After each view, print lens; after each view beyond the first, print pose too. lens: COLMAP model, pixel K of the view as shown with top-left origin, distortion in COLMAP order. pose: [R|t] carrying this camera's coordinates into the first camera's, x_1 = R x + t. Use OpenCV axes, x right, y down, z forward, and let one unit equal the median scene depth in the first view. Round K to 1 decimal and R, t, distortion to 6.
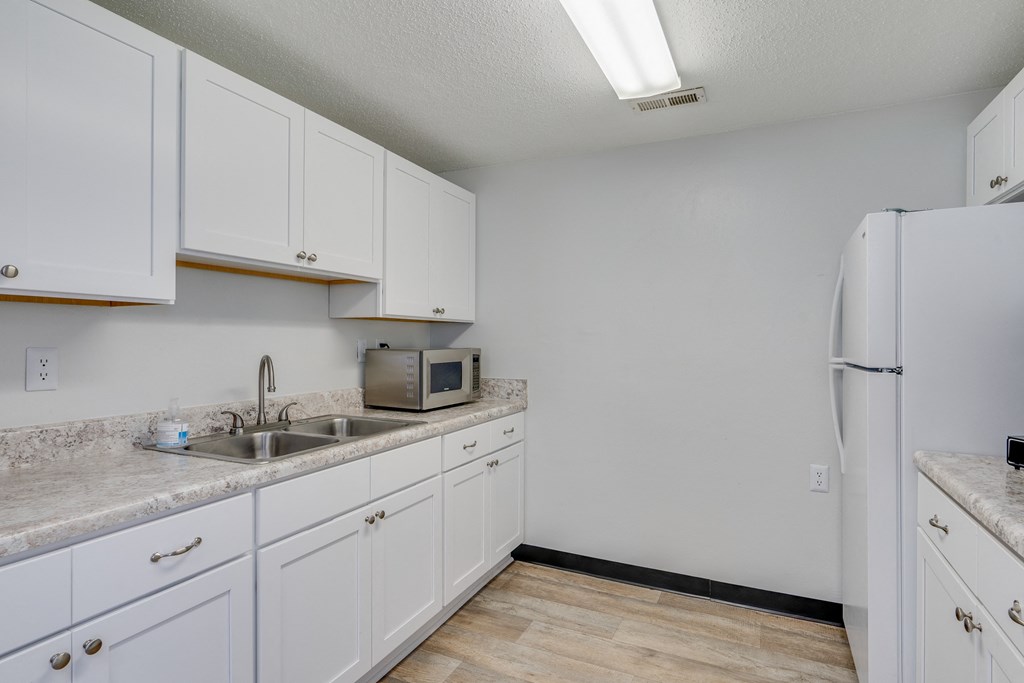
lens RADIAL K [[530.1, 0, 516.5], [0, 530.1, 336.6], [0, 0, 1]] dist [-0.005181, -0.001186]
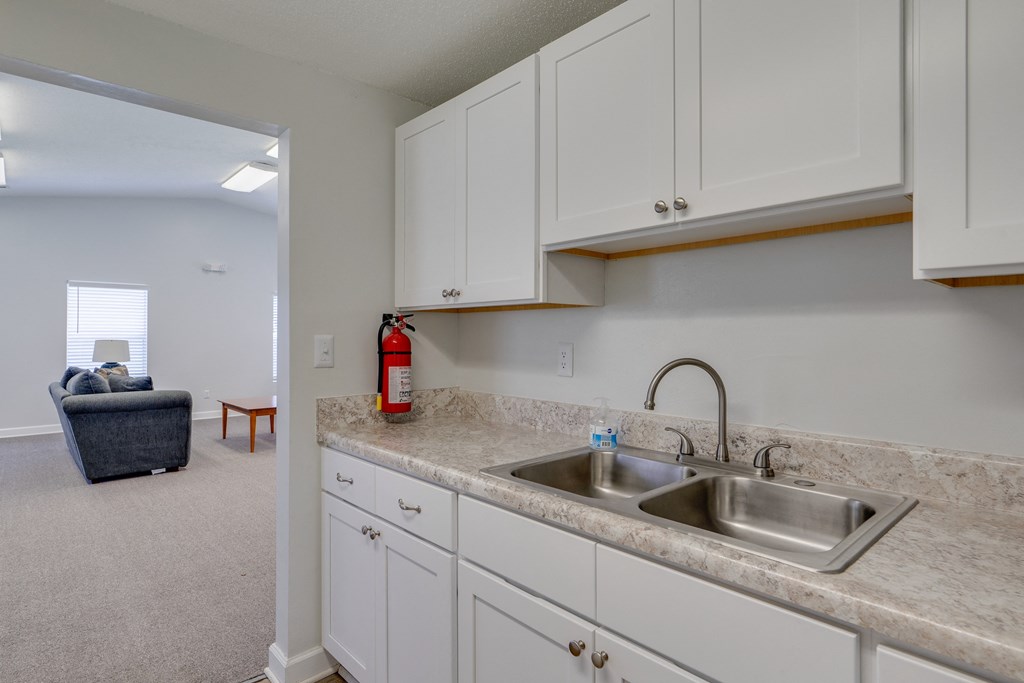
lens RADIAL K [[530.1, 0, 516.5], [0, 530.1, 336.6], [0, 0, 1]] dist [-0.005181, -0.001186]
pose [[-0.365869, -0.001808, -0.930664, 0.320911], [0.003171, 0.999990, -0.003190, 0.008983], [0.930661, -0.004119, -0.365860, 1.291055]]
